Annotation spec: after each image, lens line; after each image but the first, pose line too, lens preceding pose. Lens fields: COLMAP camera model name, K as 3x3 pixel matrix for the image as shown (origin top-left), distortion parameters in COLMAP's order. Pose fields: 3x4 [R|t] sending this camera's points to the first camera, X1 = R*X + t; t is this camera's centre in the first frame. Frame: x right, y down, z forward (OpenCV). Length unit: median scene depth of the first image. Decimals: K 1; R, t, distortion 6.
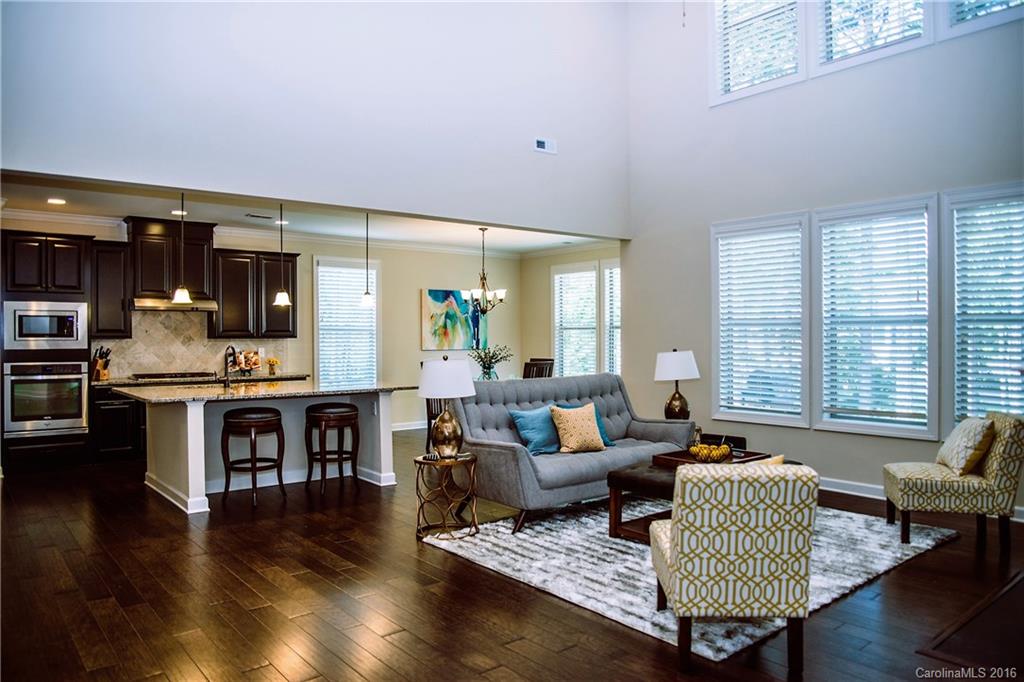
lens RADIAL K [[708.4, 0, 512.0], [0, 708.4, 341.0], [0, 0, 1]] dist [-0.094693, 0.050544]
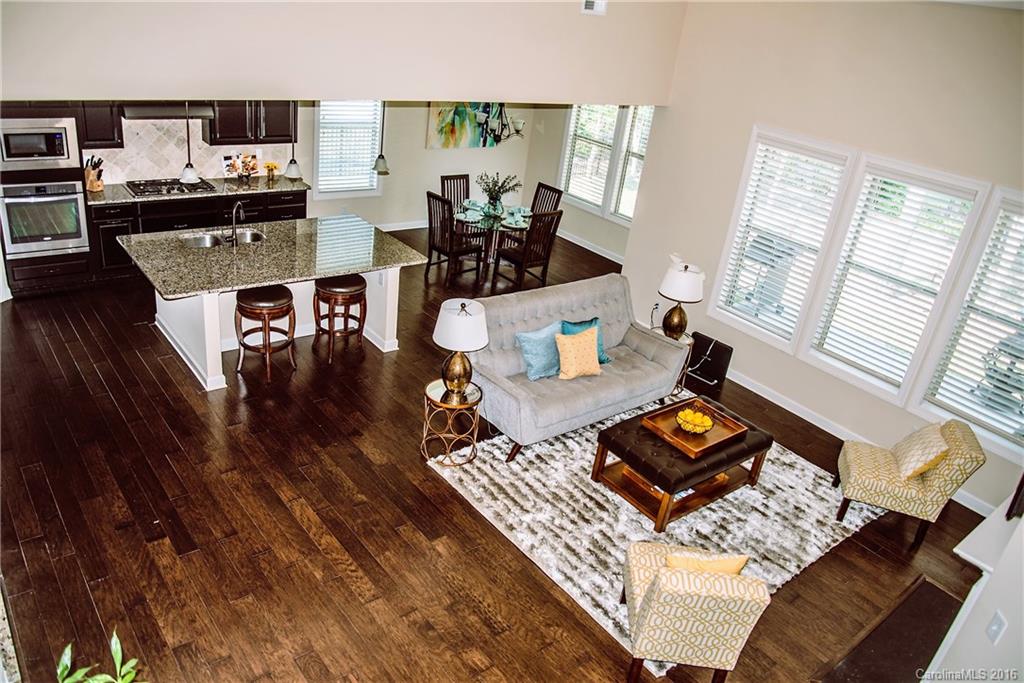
lens RADIAL K [[728.5, 0, 512.0], [0, 728.5, 341.5], [0, 0, 1]] dist [-0.085523, 0.035048]
pose [[0.991264, 0.120096, 0.054520, -0.068511], [-0.131882, 0.897419, 0.421006, -0.346841], [0.001634, -0.424518, 0.905418, 0.024599]]
